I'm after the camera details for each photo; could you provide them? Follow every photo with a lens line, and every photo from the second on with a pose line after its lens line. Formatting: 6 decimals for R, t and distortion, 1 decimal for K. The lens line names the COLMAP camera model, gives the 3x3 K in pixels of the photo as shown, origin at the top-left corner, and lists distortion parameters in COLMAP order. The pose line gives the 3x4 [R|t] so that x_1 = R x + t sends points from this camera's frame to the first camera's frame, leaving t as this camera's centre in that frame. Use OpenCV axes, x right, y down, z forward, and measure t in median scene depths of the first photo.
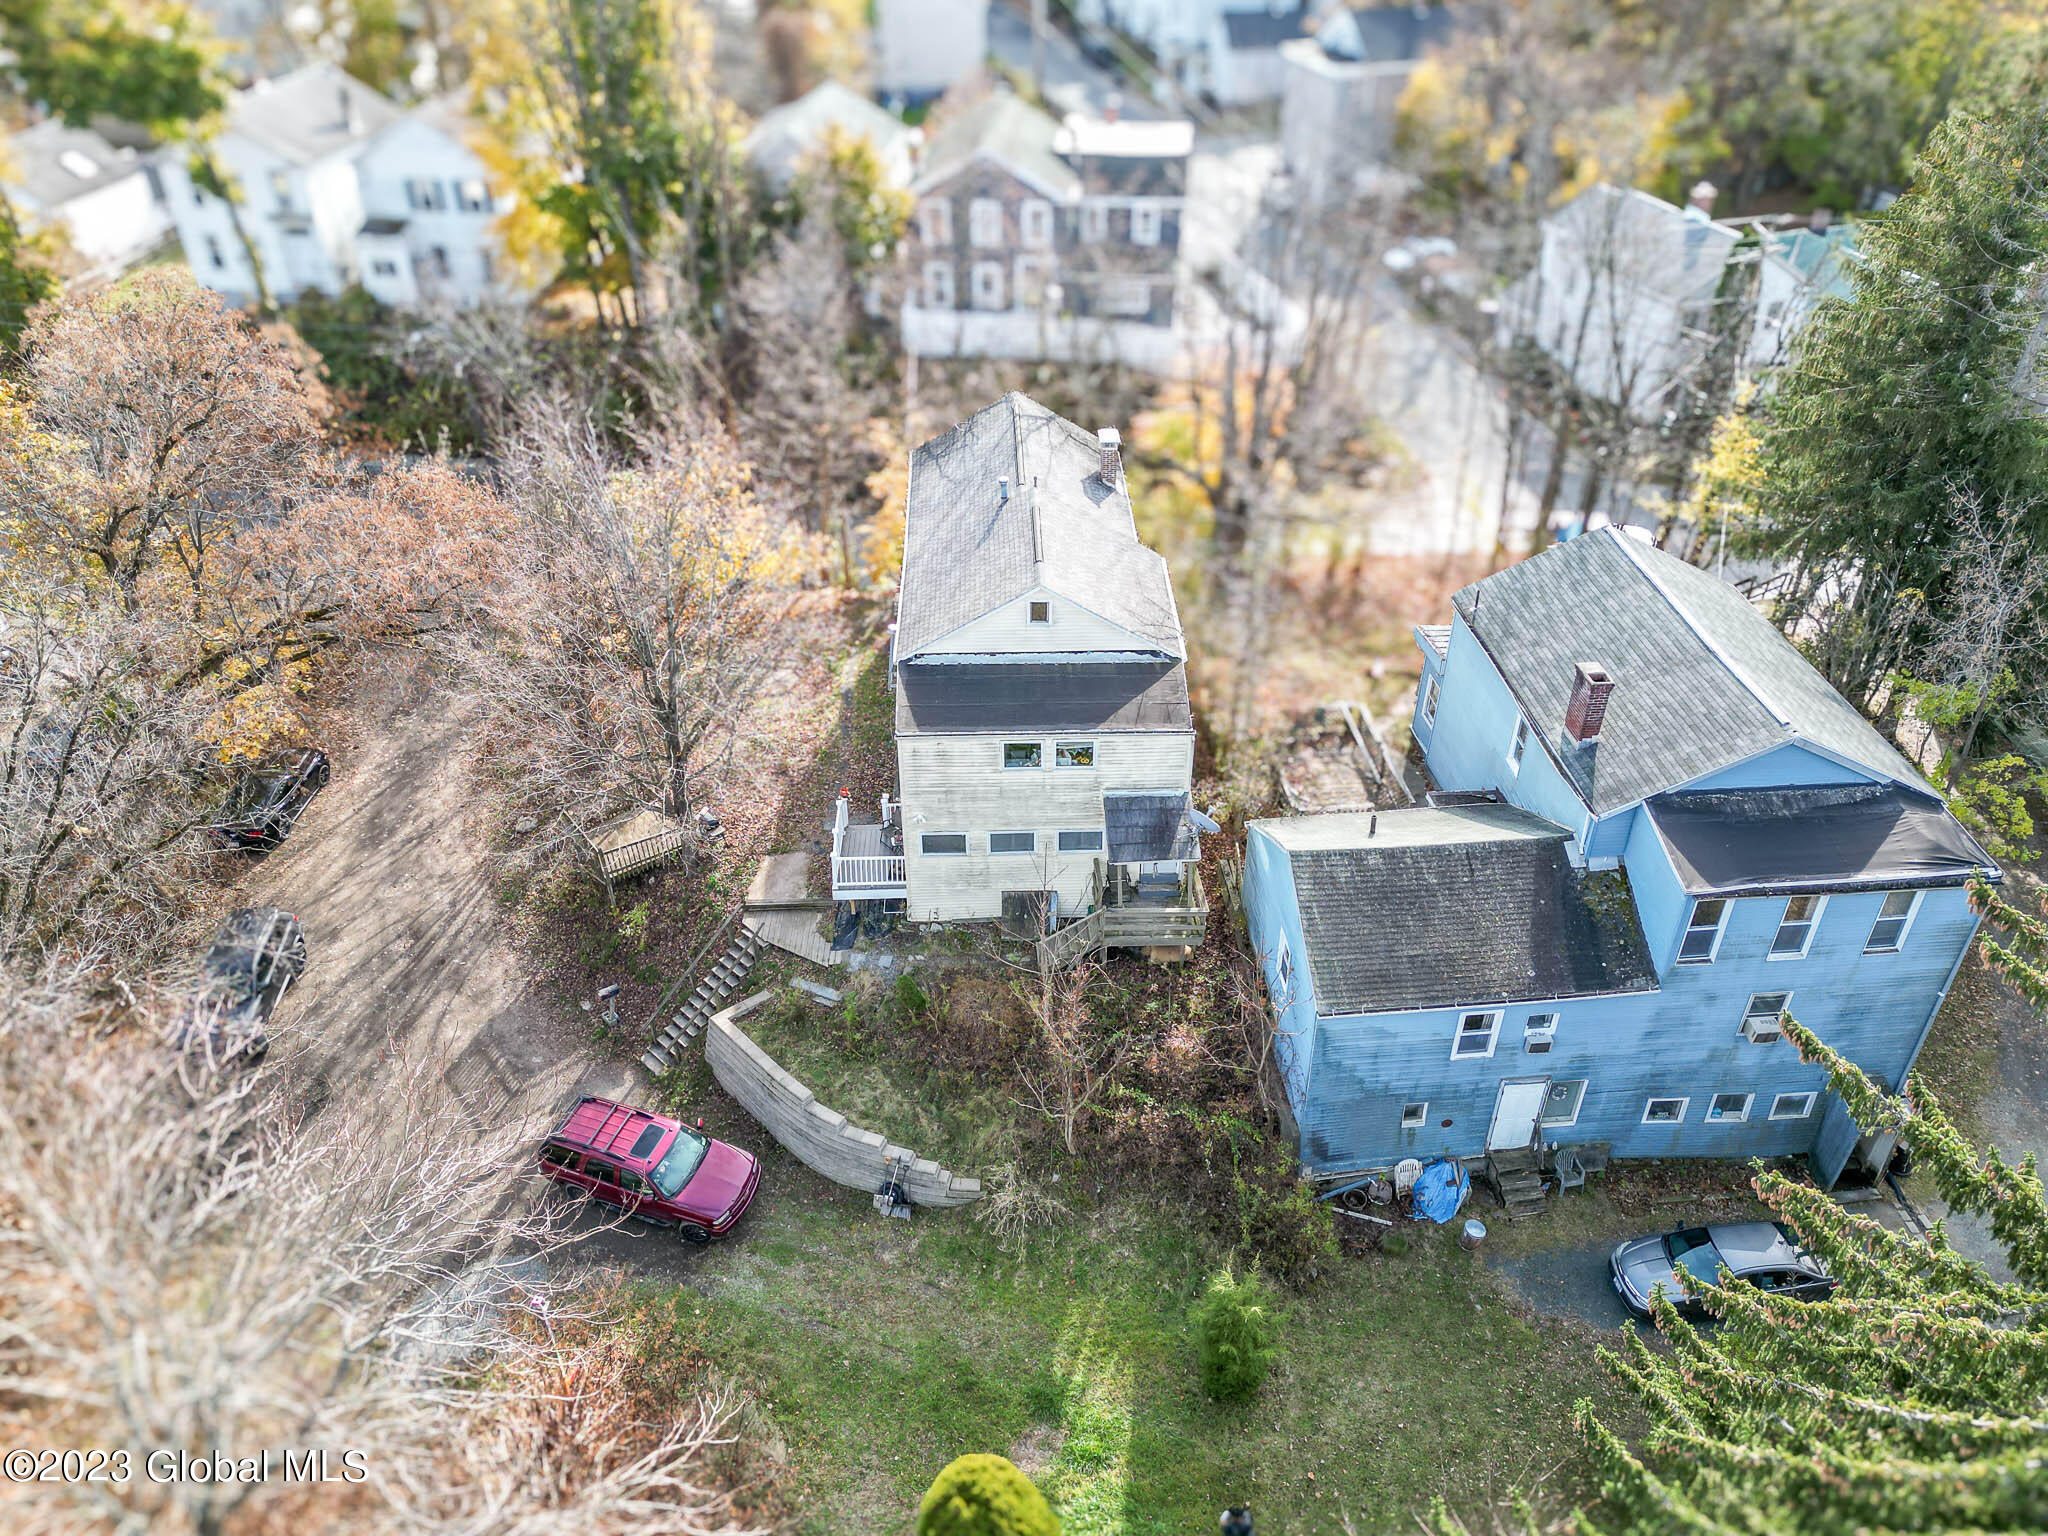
lens RADIAL K [[1333.1, 0, 1024.0], [0, 1333.1, 768.0], [0, 0, 1]] dist [0.033154, -0.000535]
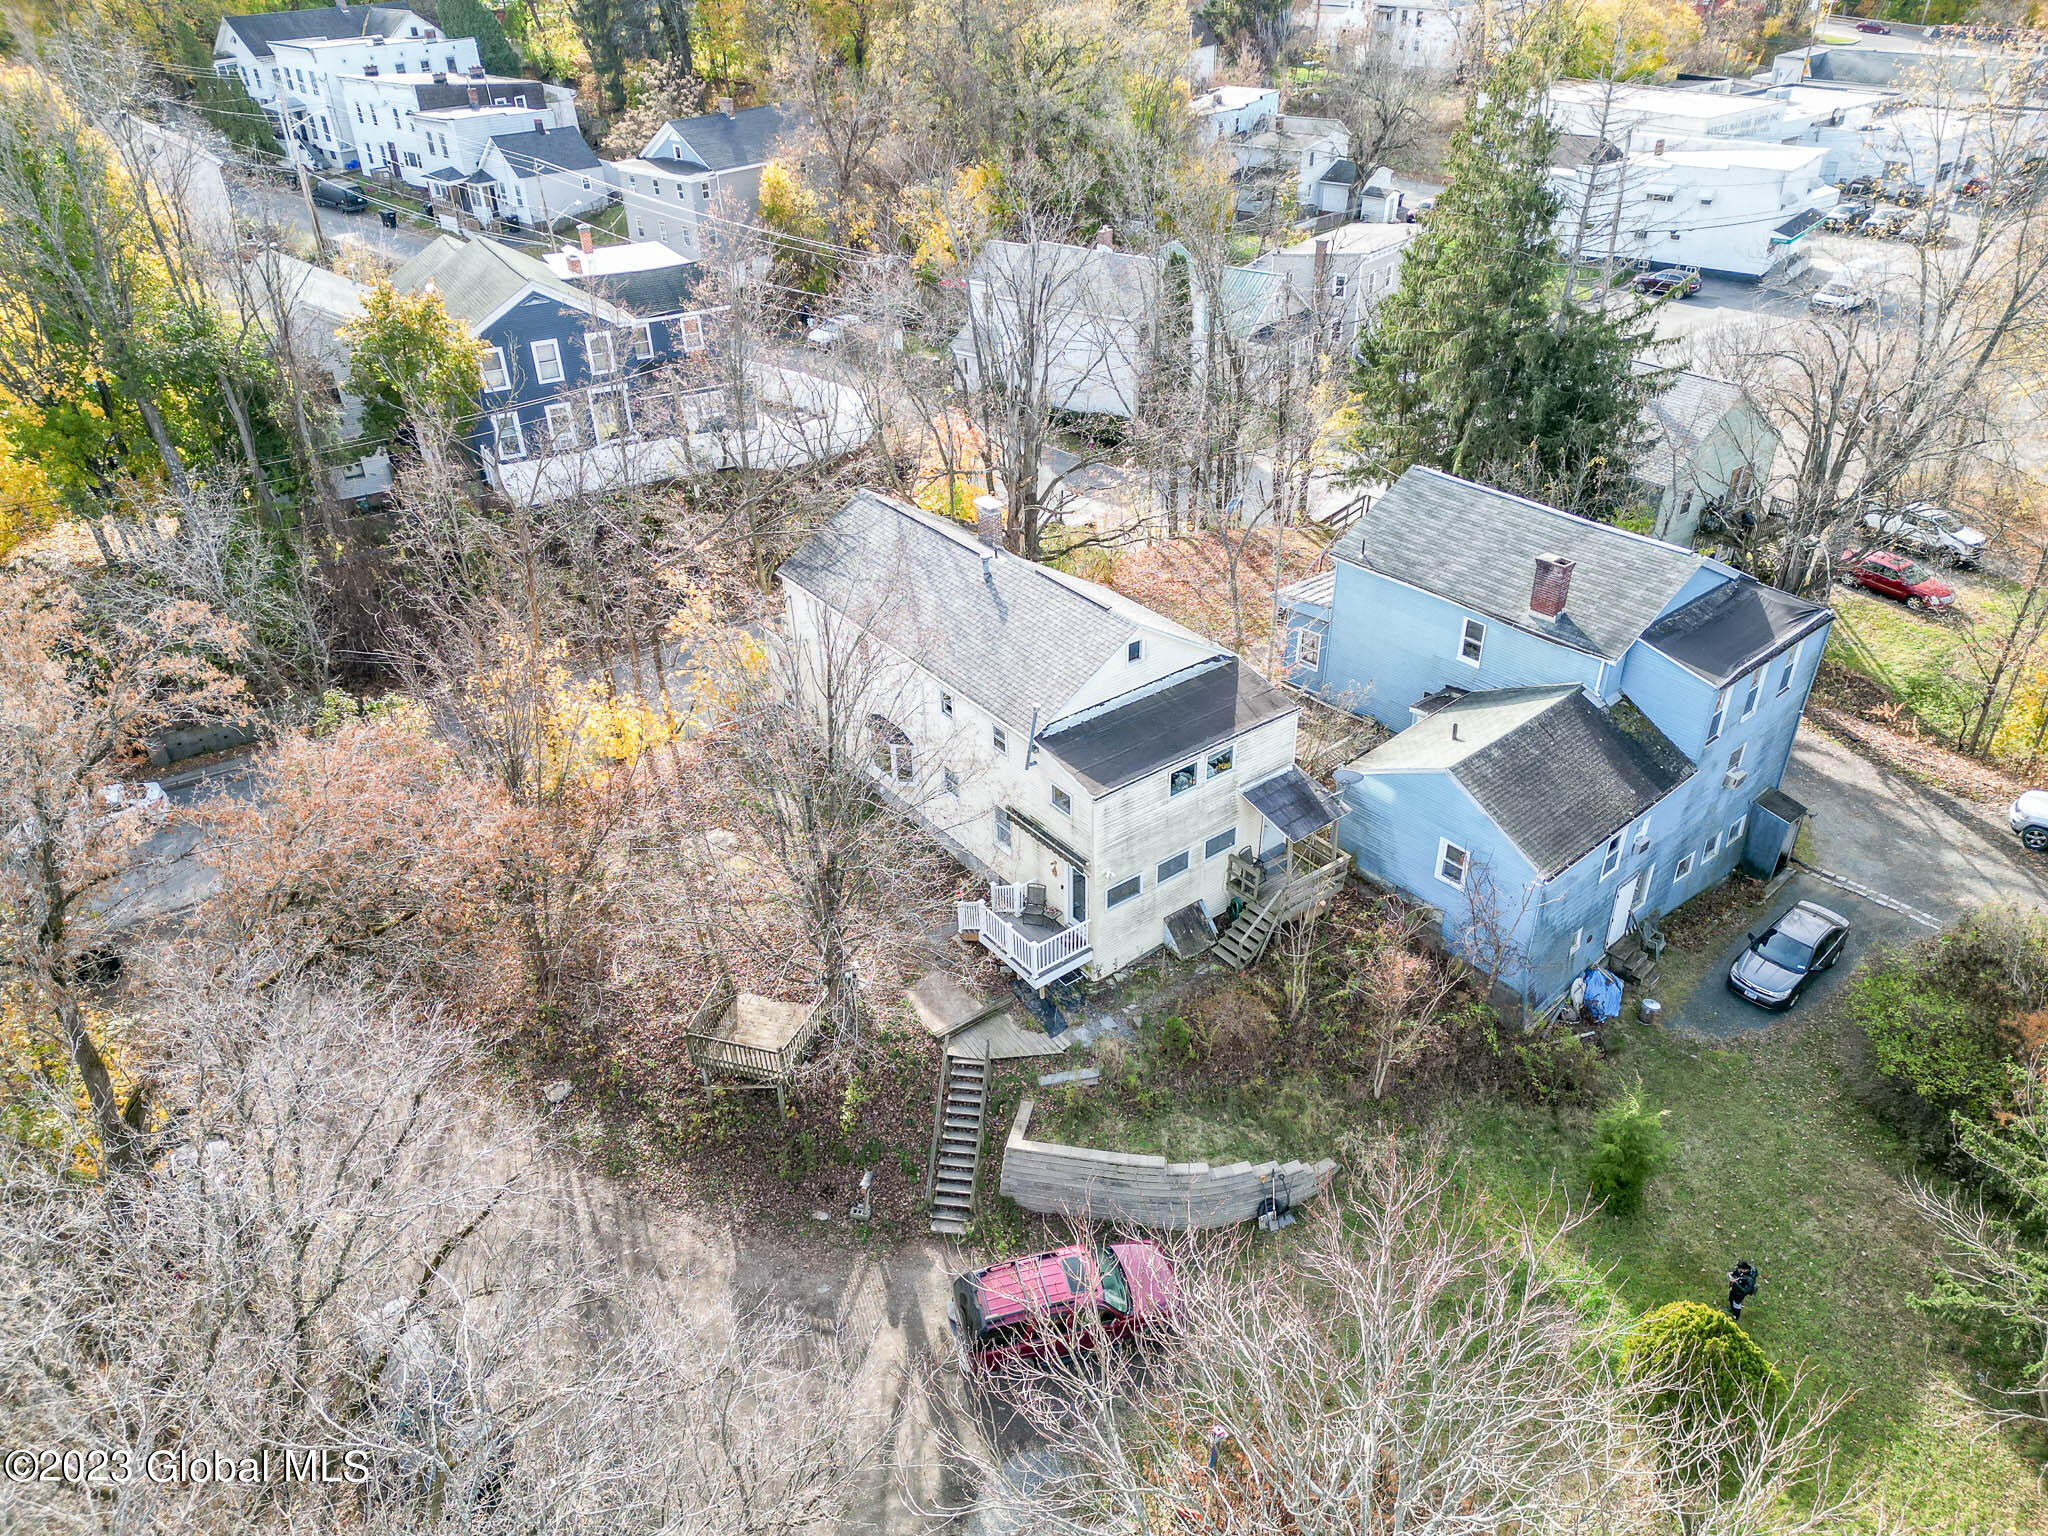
lens RADIAL K [[1293.9, 0, 1024.0], [0, 1293.9, 768.0], [0, 0, 1]] dist [0.027163, -0.000479]
pose [[0.833559, -0.329413, 0.443471, -0.543957], [0.352300, 0.935320, 0.032570, -0.093531], [-0.425516, 0.129086, 0.895697, 0.123869]]
